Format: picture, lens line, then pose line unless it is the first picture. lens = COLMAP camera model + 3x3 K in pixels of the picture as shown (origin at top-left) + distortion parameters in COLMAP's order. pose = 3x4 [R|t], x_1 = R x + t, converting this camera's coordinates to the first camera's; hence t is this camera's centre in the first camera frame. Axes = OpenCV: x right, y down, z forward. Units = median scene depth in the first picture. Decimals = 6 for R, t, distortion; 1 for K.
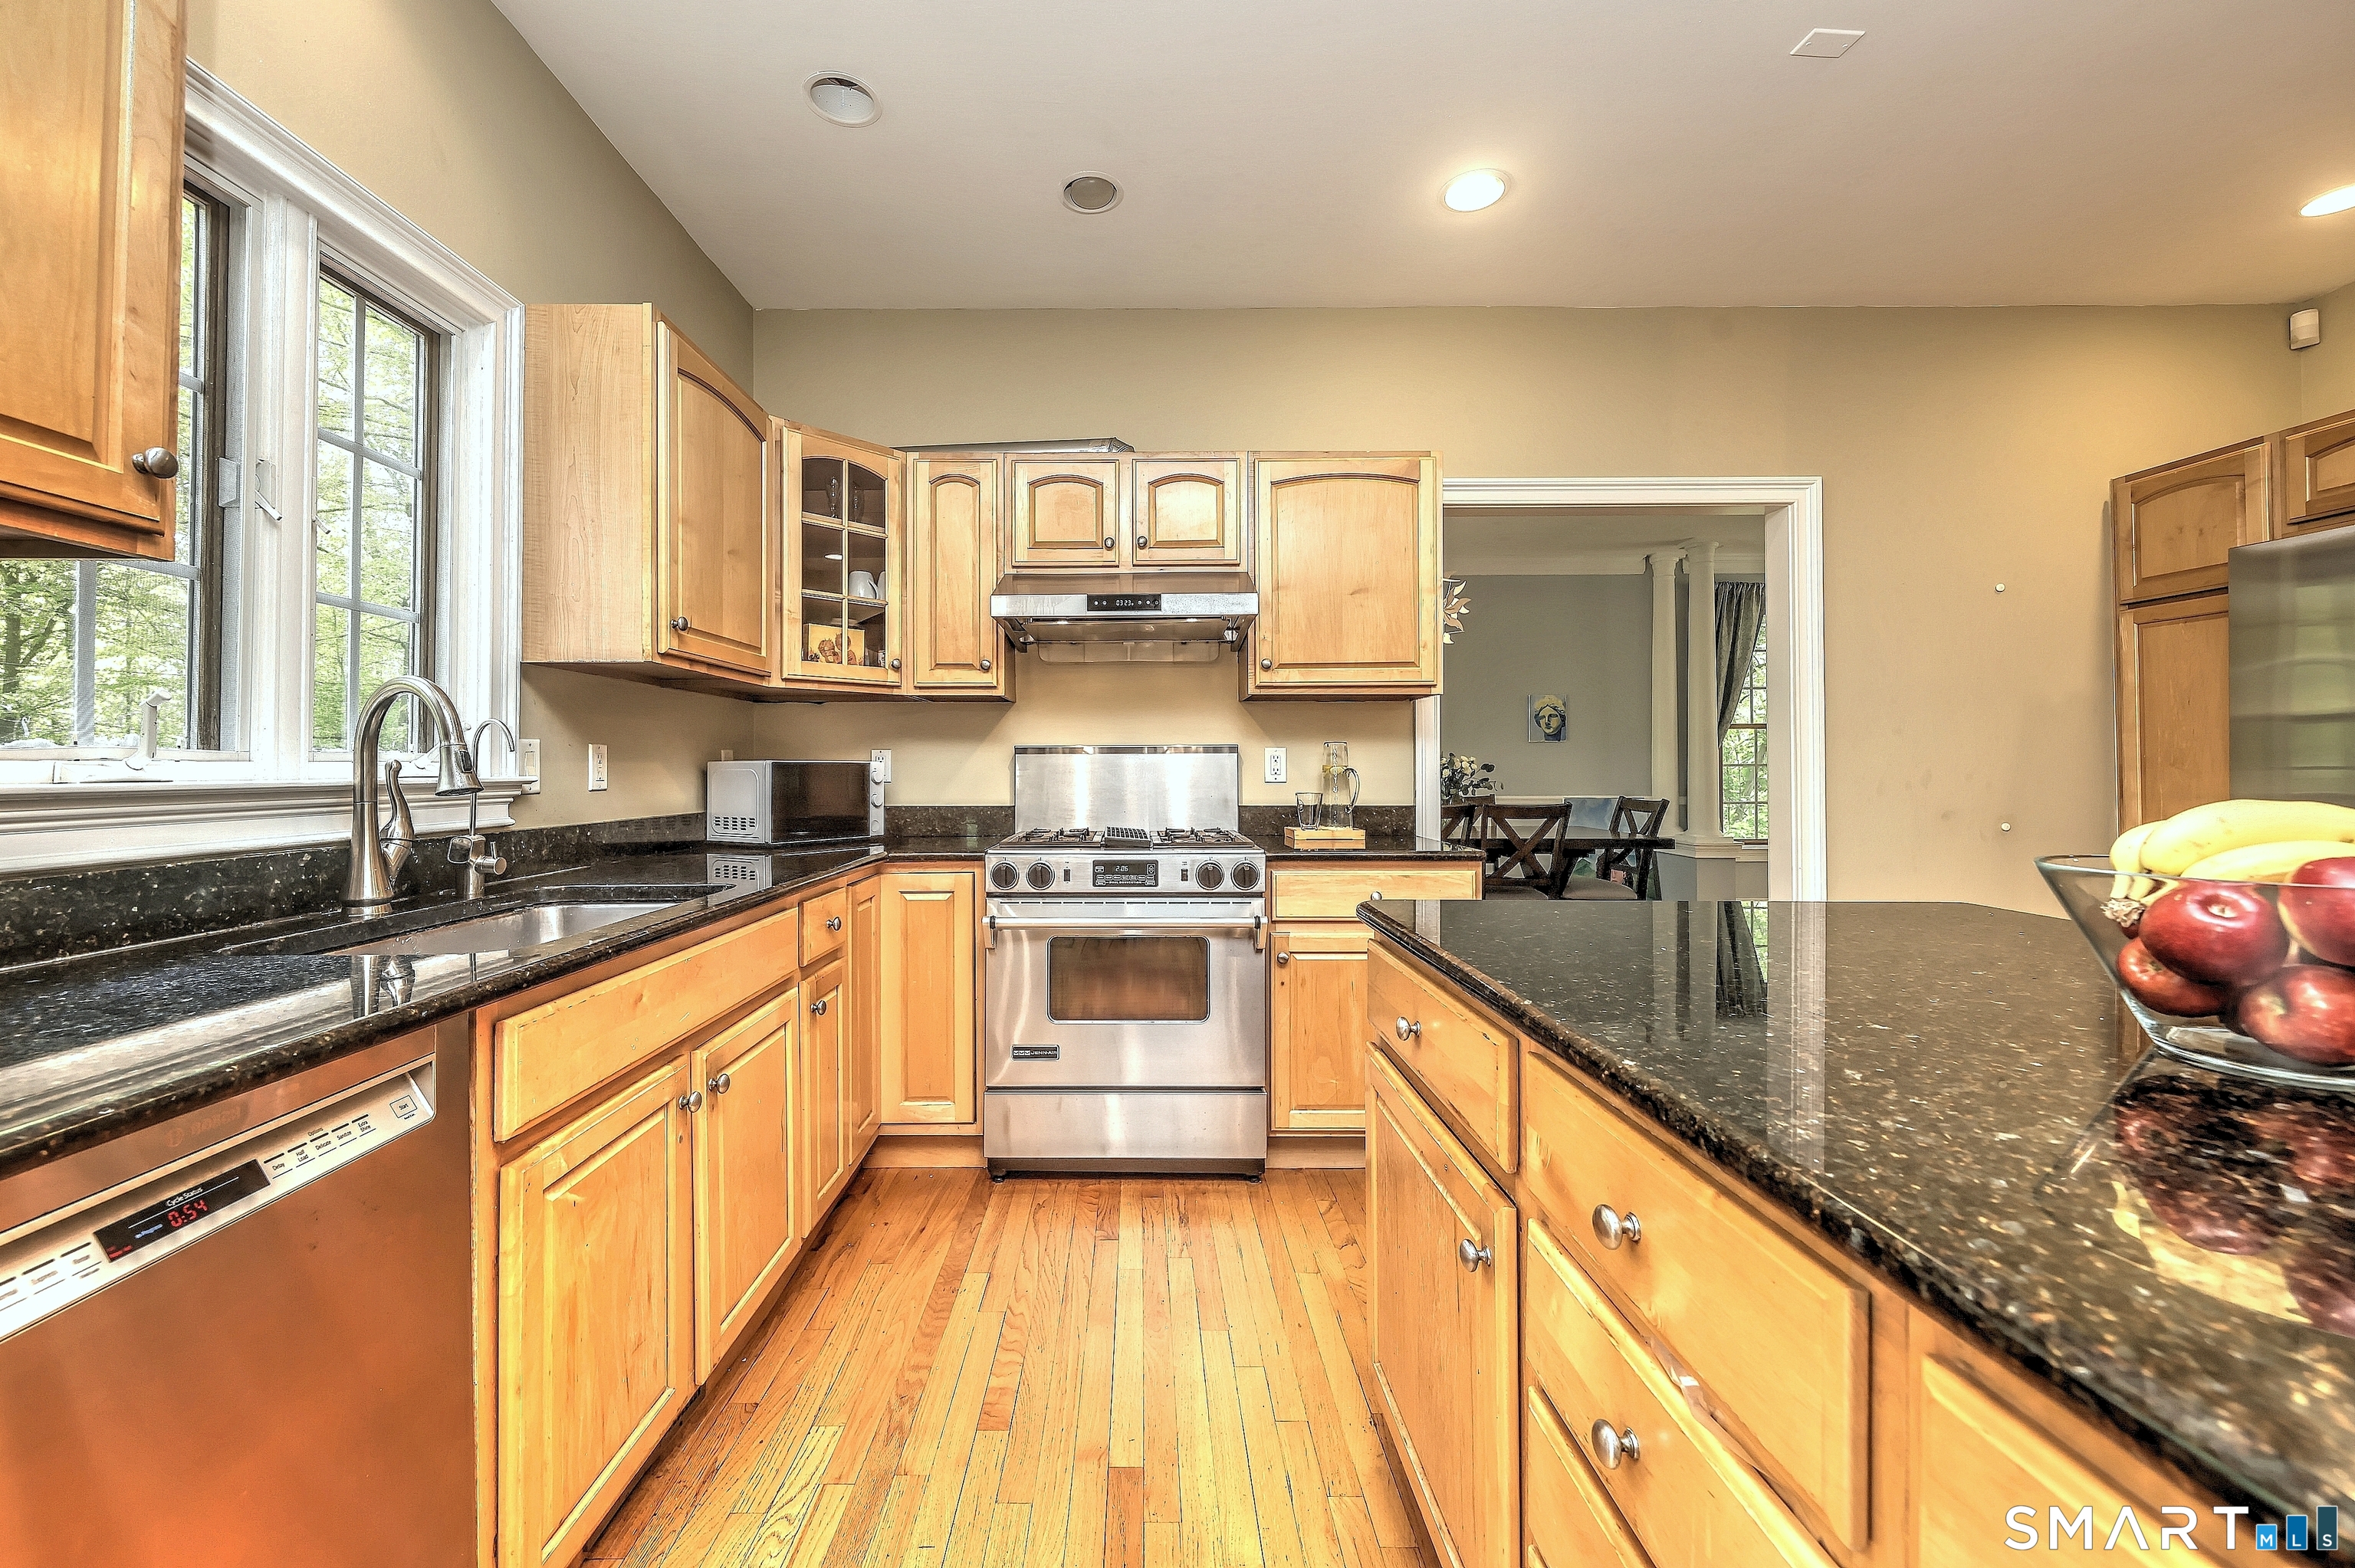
lens RADIAL K [[908.5, 0, 1139.4], [0, 908.5, 763.5], [0, 0, 1]] dist [-0.003316, -0.000152]
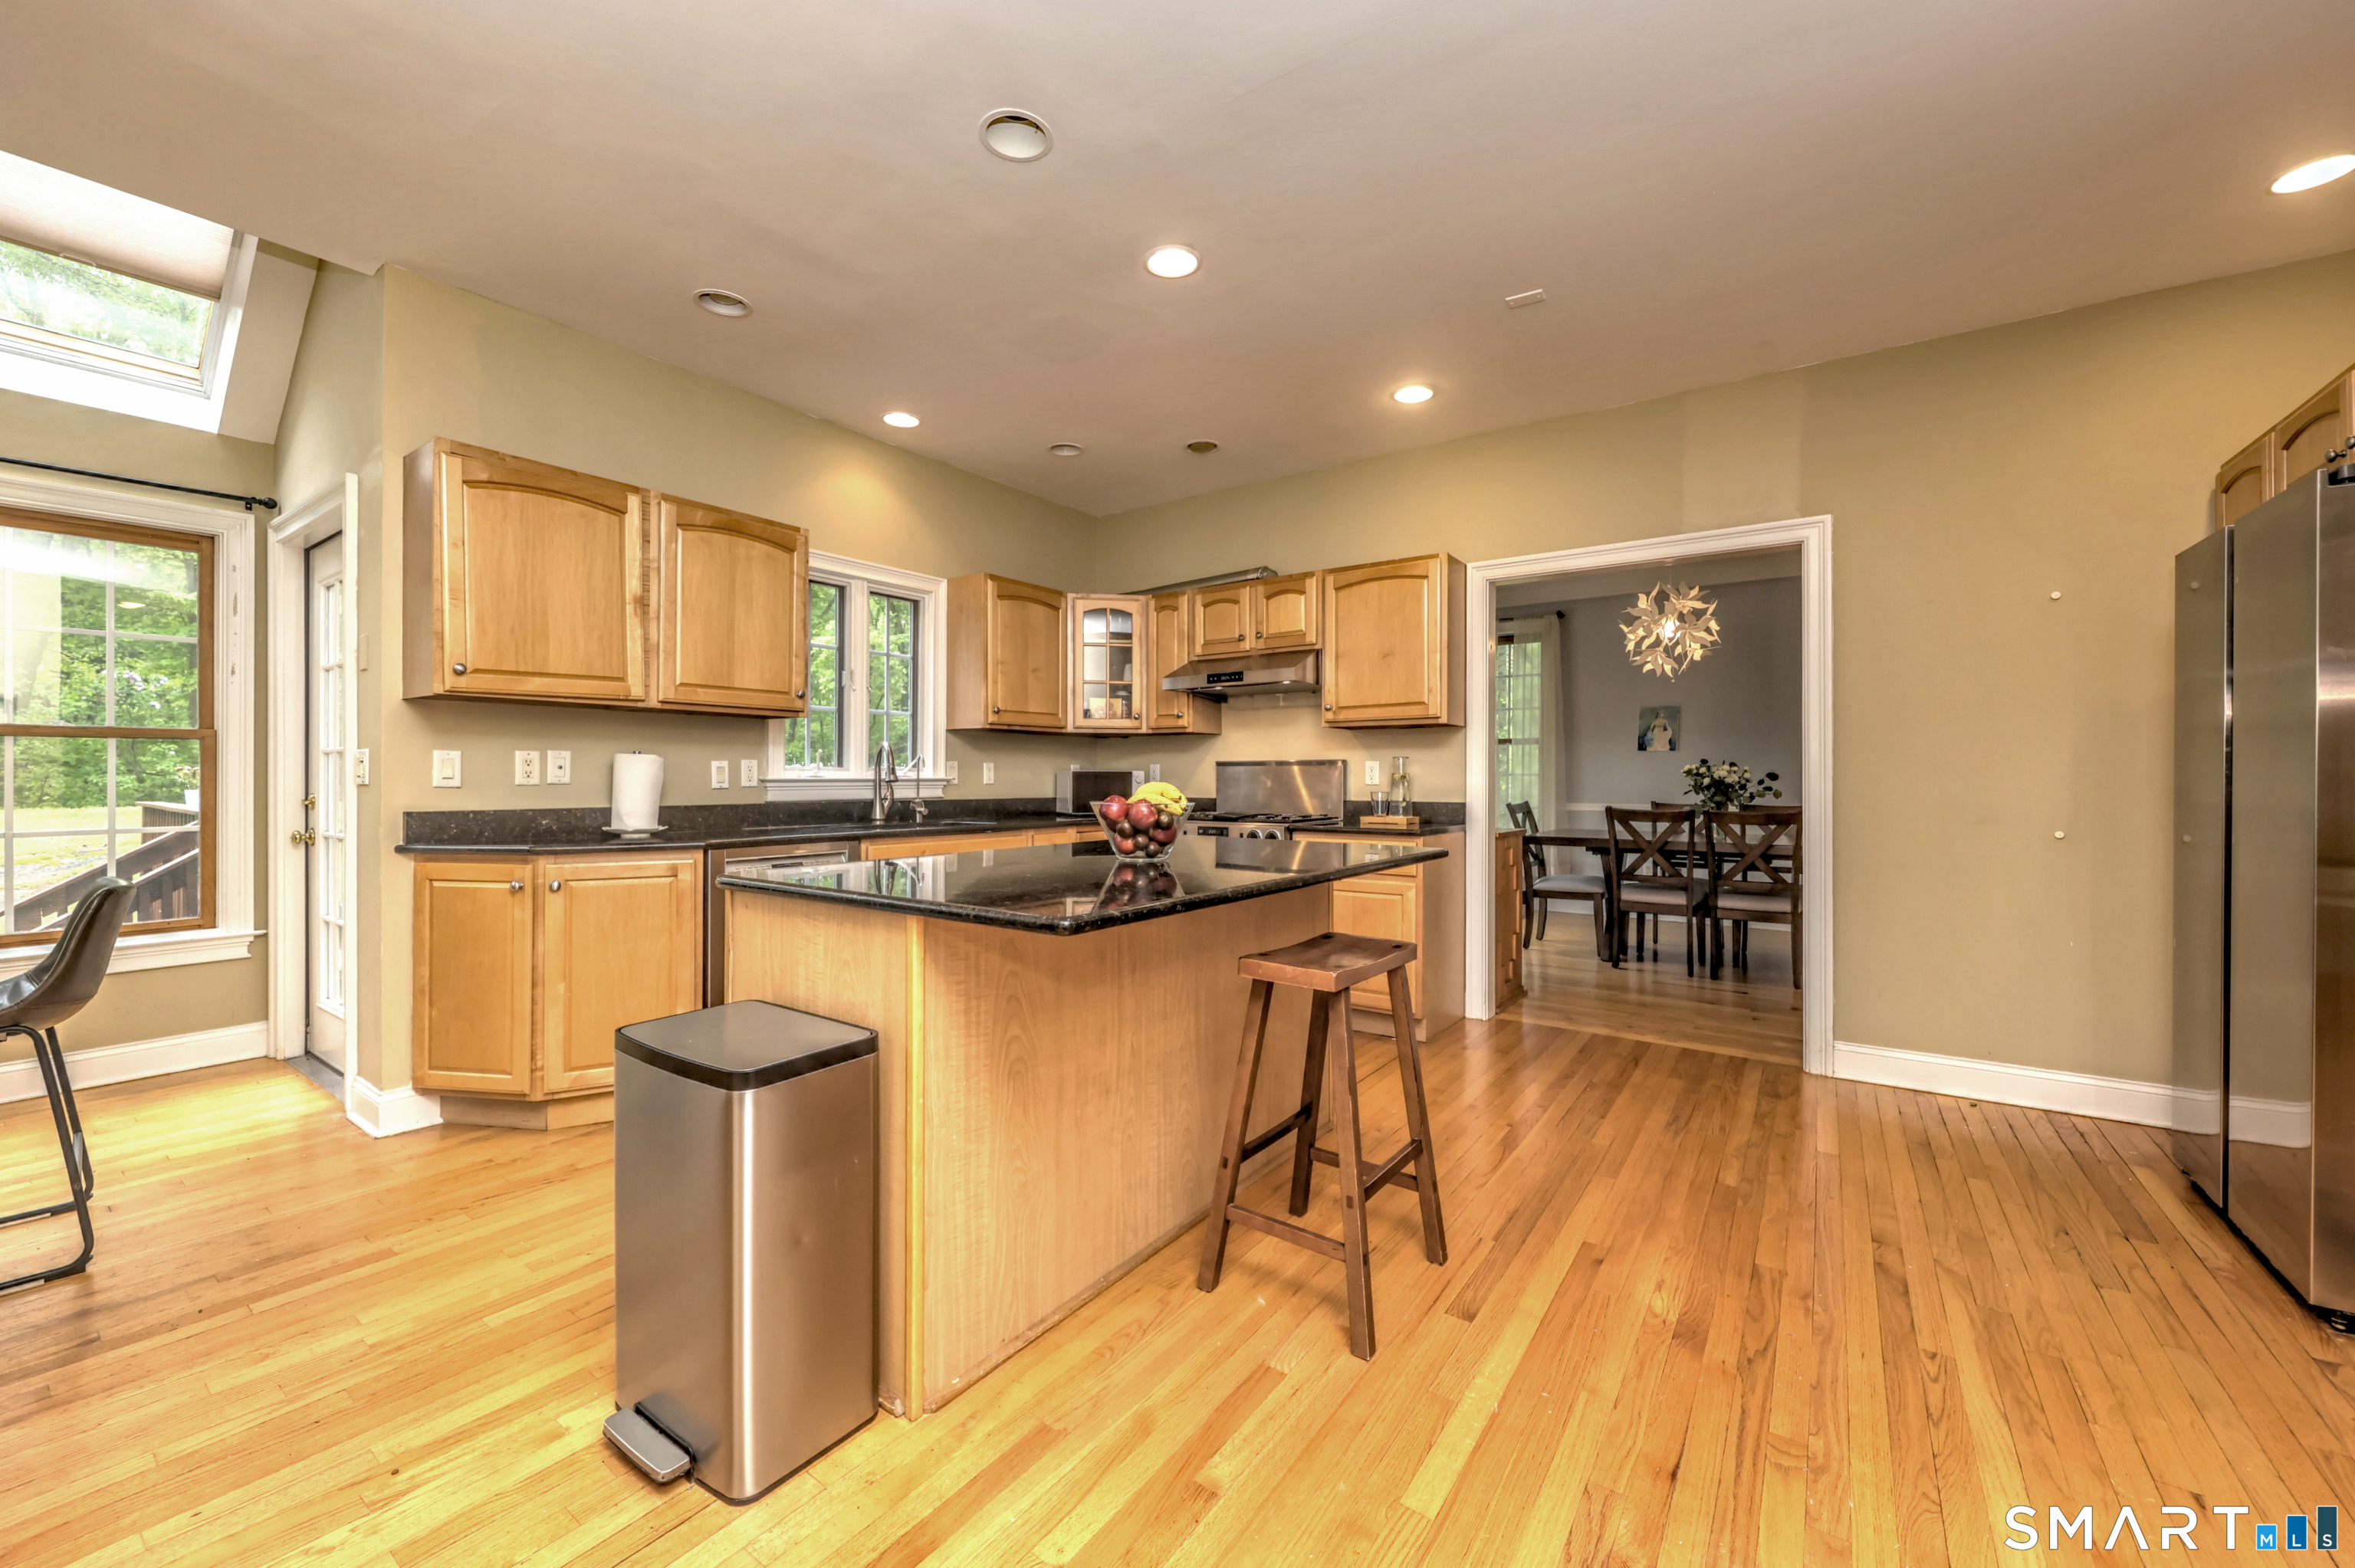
lens RADIAL K [[908.5, 0, 1173.1], [0, 908.5, 772.7], [0, 0, 1]] dist [-0.003316, -0.000152]
pose [[0.815213, 0.000380, -0.579161, 0.827415], [0.000147, 1.000000, 0.000863, 0.000395], [0.579161, -0.000788, 0.815213, -0.420276]]
